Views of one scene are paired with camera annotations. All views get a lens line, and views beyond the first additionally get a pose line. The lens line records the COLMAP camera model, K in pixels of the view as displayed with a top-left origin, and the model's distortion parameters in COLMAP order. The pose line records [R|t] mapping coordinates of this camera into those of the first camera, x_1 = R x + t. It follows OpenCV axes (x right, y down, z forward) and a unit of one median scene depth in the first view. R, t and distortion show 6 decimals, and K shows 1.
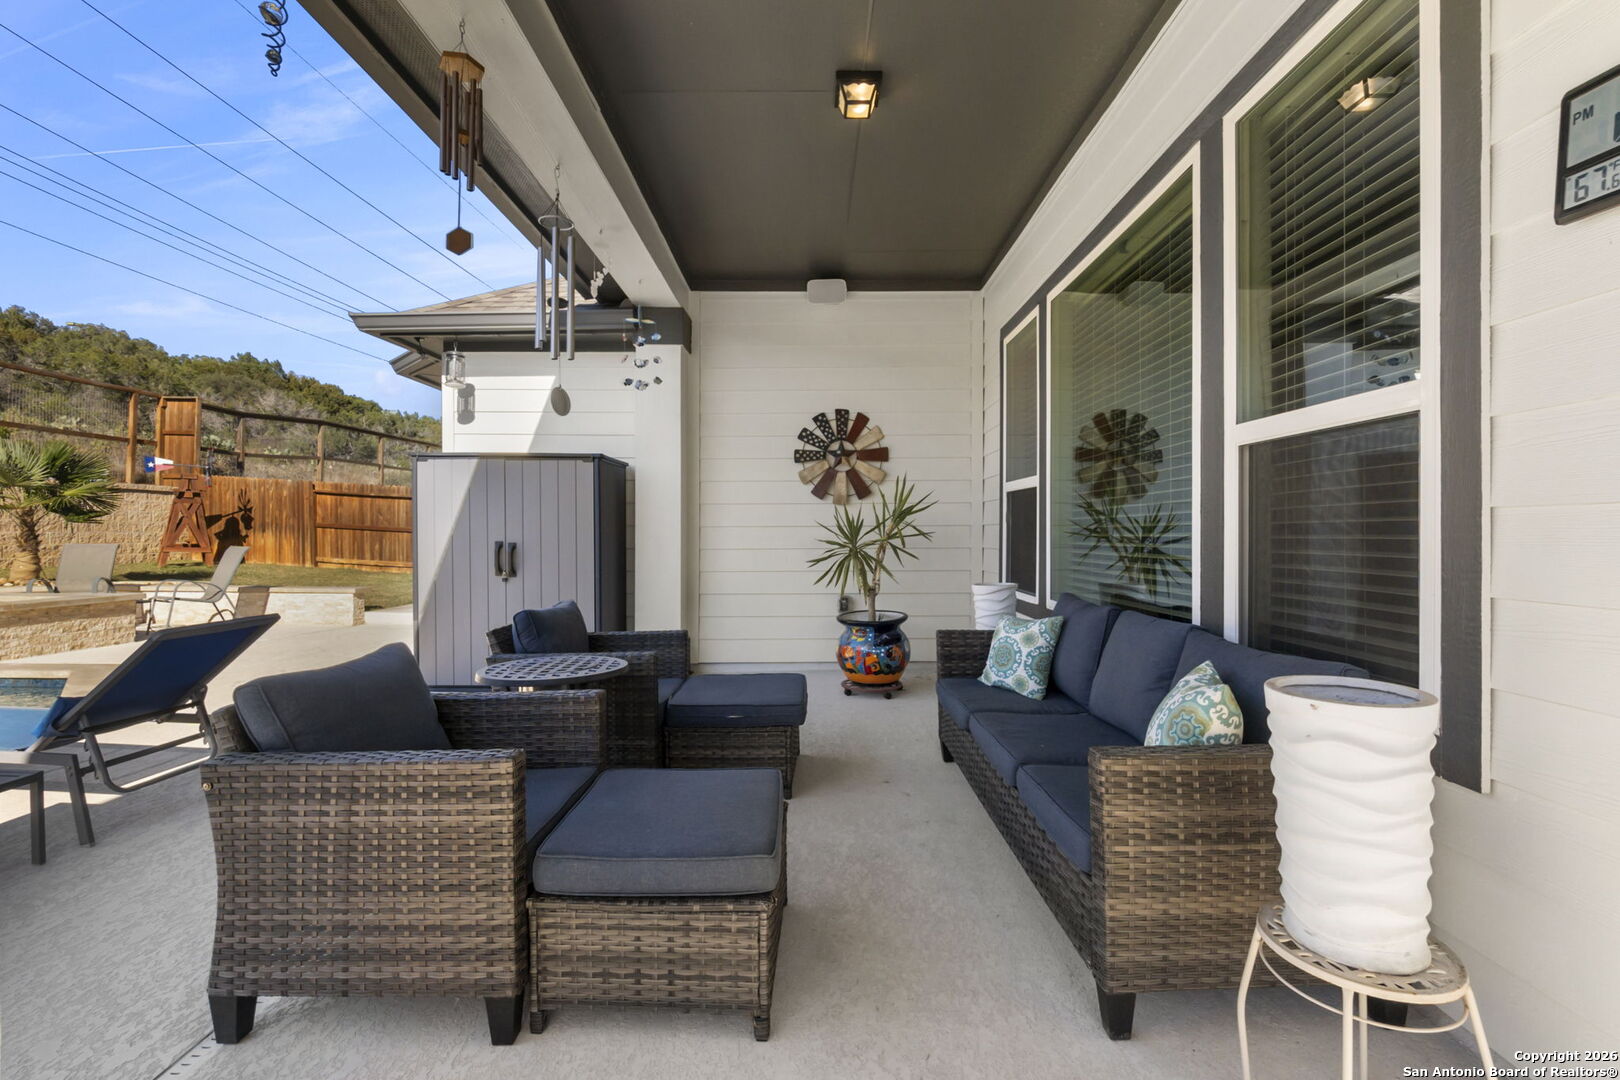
lens RADIAL K [[679.8, 0, 795.0], [0, 679.8, 540.3], [0, 0, 1]] dist [-0.002163, -0.000147]
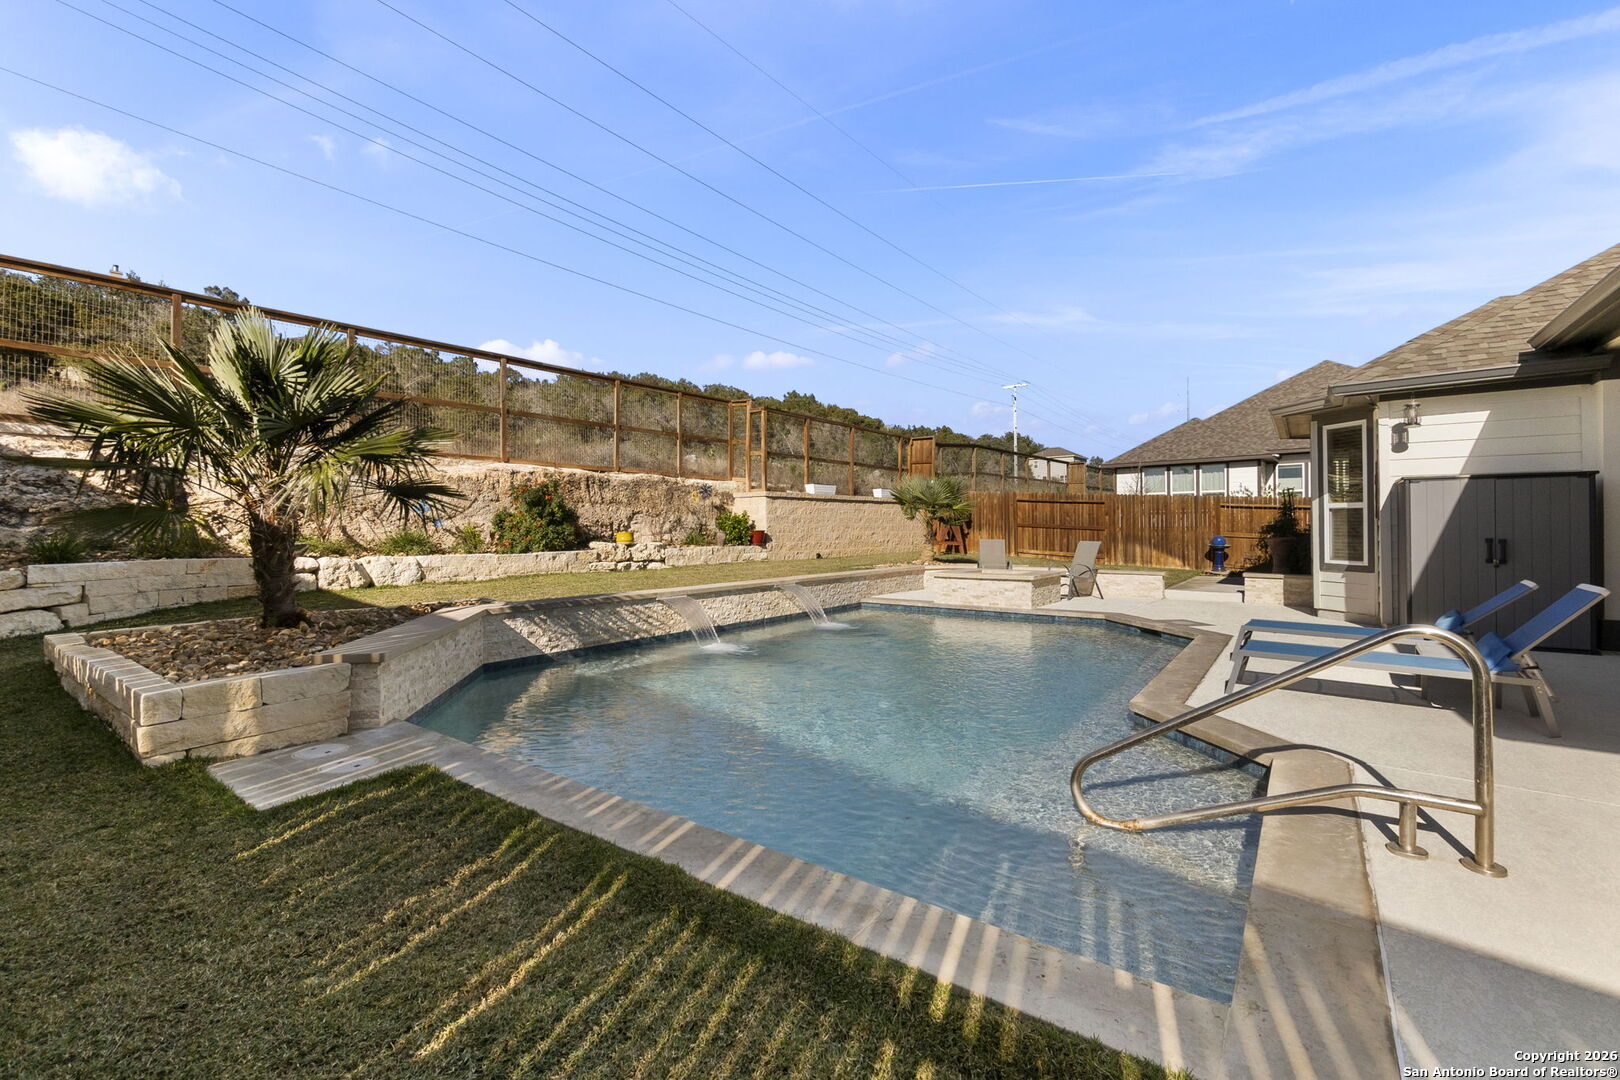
lens RADIAL K [[679.8, 0, 808.6], [0, 679.8, 532.9], [0, 0, 1]] dist [-0.002163, -0.000147]
pose [[0.817443, -0.004593, -0.575991, -0.272851], [0.002916, 0.999988, -0.003836, -0.002790], [0.576002, 0.001456, 0.817447, -0.326844]]
